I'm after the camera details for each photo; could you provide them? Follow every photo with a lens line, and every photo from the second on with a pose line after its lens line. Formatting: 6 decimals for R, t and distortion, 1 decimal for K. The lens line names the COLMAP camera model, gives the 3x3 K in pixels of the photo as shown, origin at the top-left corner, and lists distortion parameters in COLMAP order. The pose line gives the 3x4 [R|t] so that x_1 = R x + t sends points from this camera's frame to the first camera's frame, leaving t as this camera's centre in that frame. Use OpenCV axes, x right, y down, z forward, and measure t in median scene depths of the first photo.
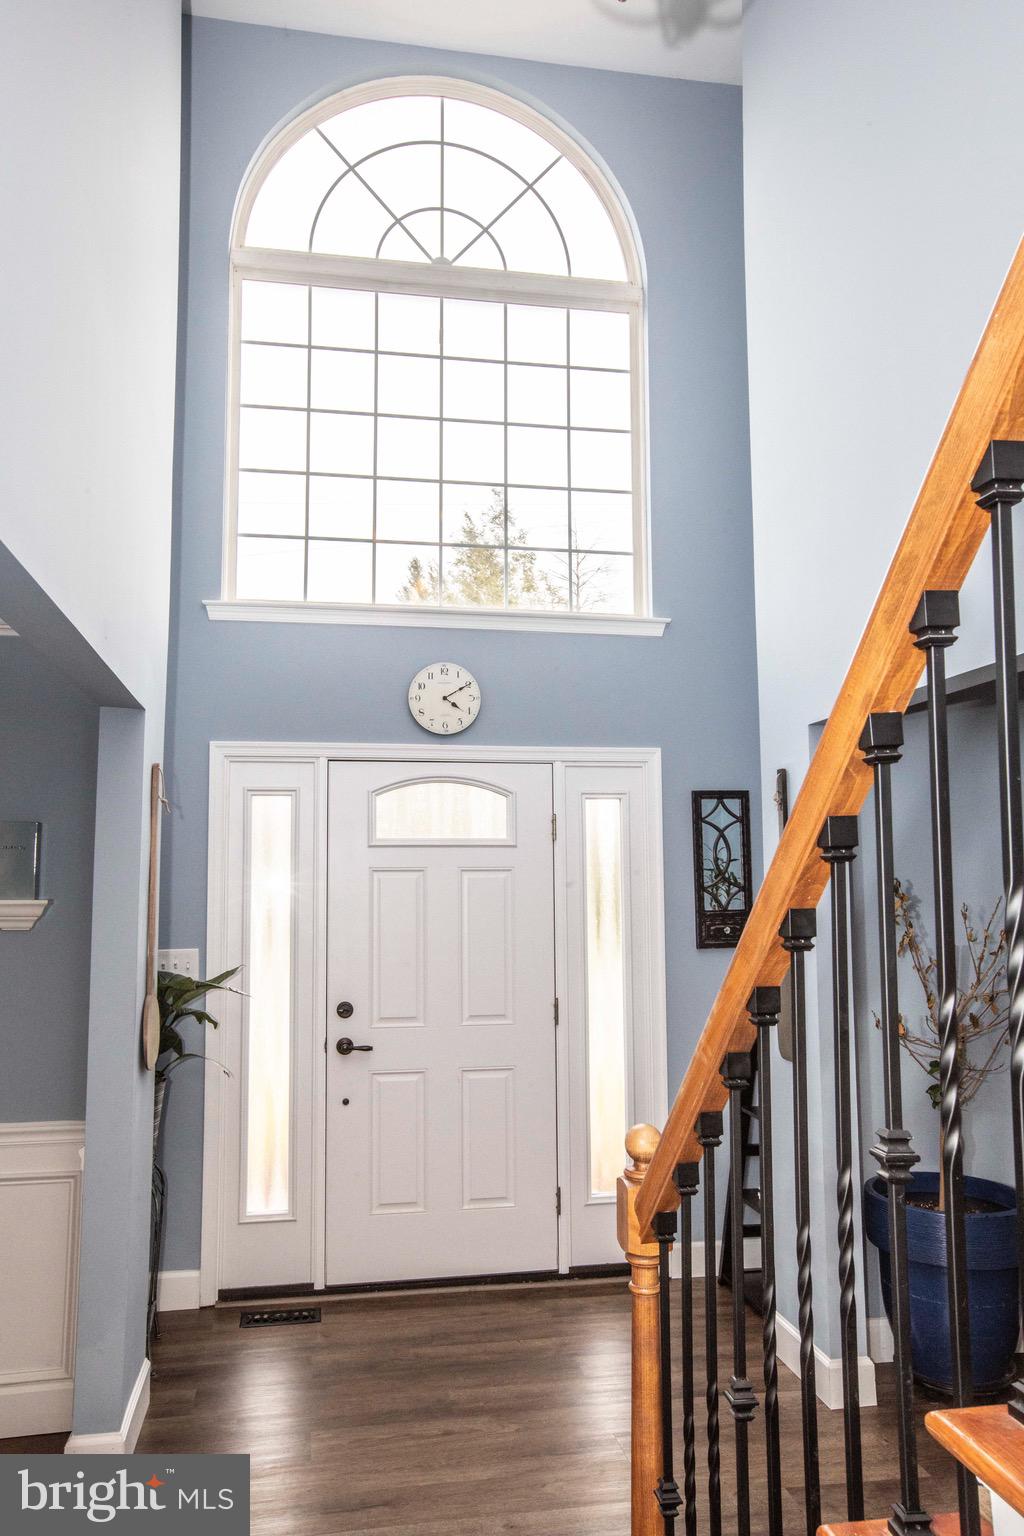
lens RADIAL K [[1124.8, 0, 509.2], [0, 1124.8, 768.8], [0, 0, 1]] dist [-0.003525, -0.017521]
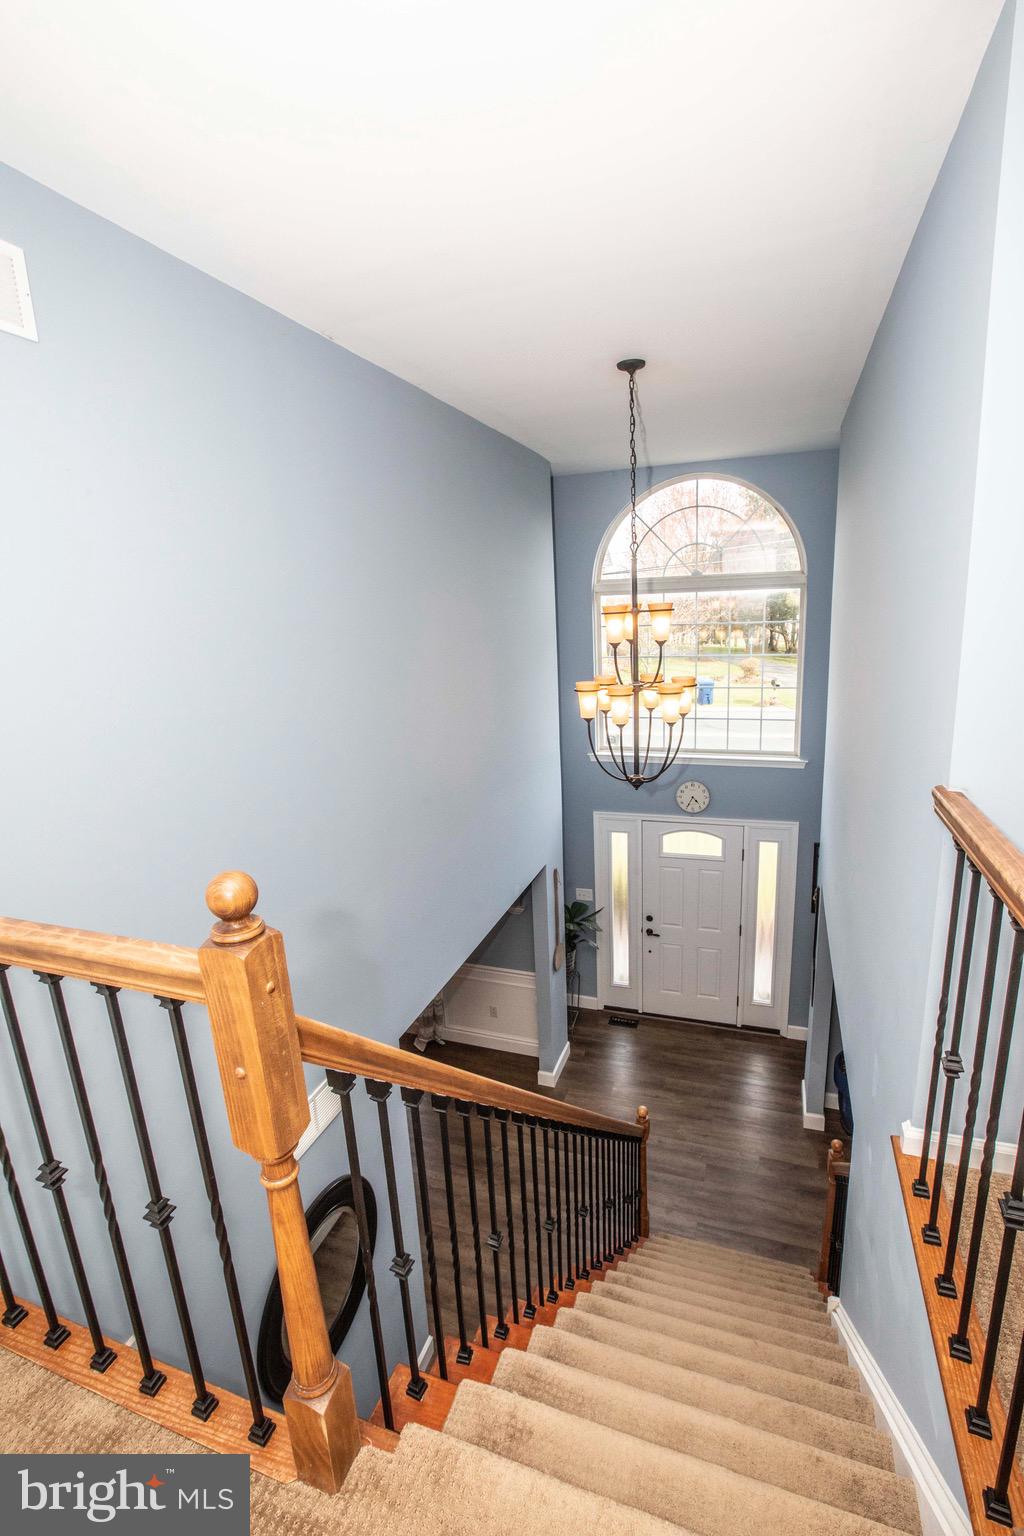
lens RADIAL K [[697.4, 0, 507.1], [0, 697.4, 763.5], [0, 0, 1]] dist [-0.055205, 0.001117]
pose [[0.860887, 0.078182, -0.502753, 0.318143], [0.096986, 0.944790, 0.312995, -0.603153], [0.499467, -0.318213, 0.805775, -0.273233]]
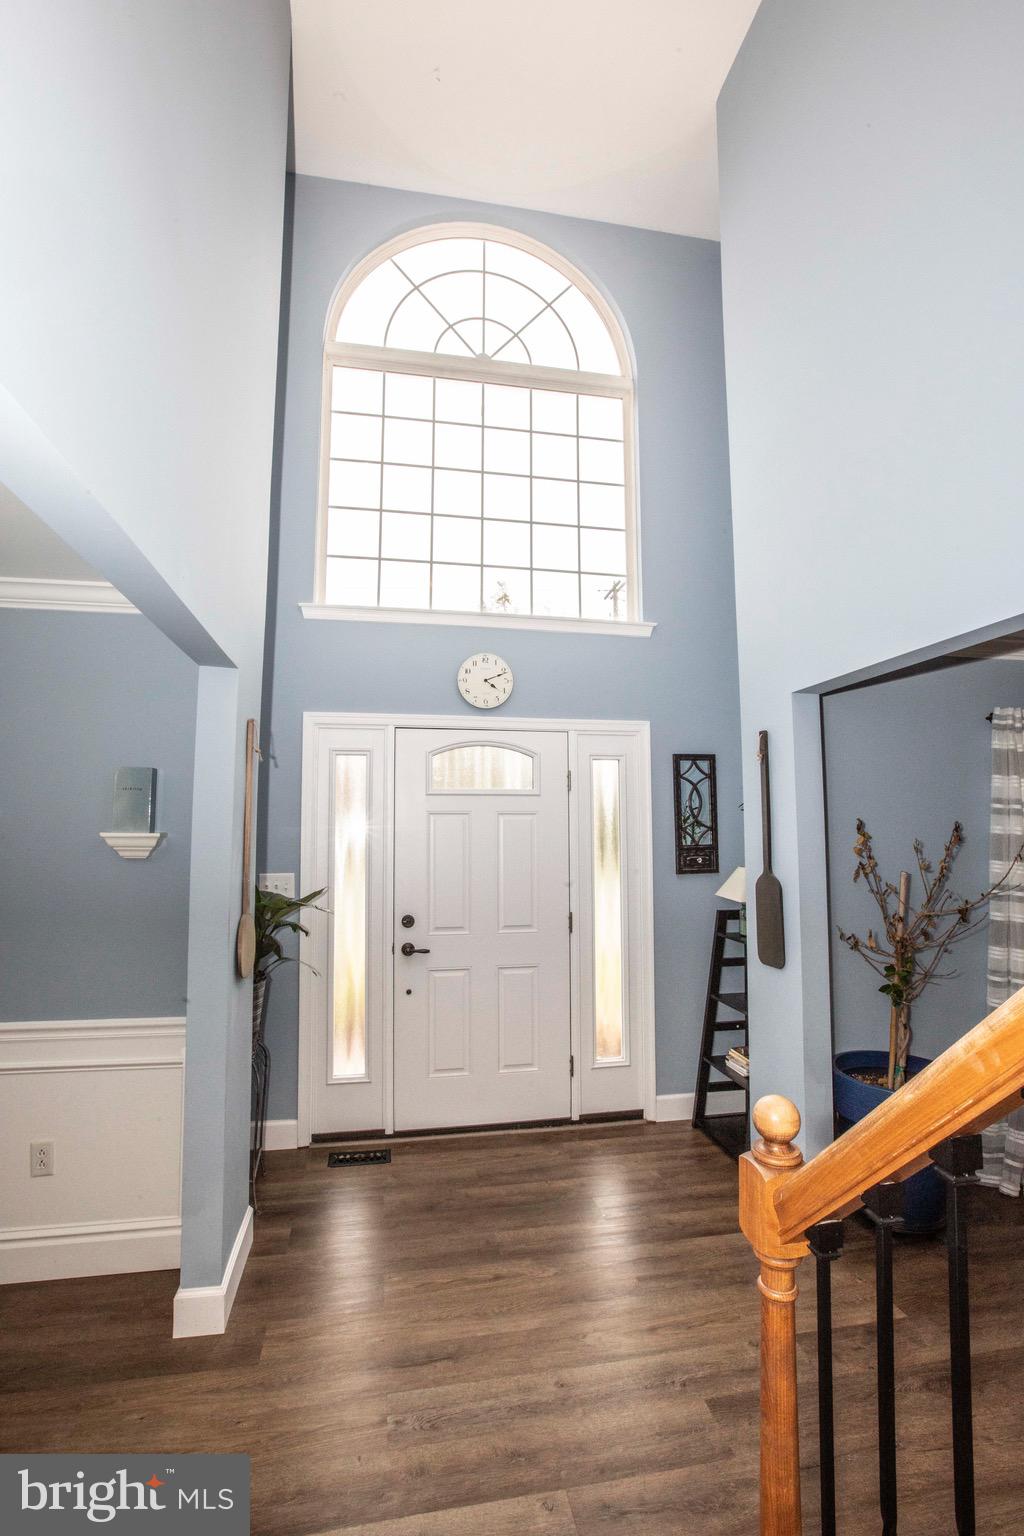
lens RADIAL K [[697.4, 0, 507.3], [0, 697.4, 766.1], [0, 0, 1]] dist [-0.055205, 0.001117]
pose [[0.999982, 0.004903, 0.003317, -0.035181], [-0.004949, 0.999891, 0.013883, 0.024692], [-0.003249, -0.013900, 0.999898, 0.201066]]
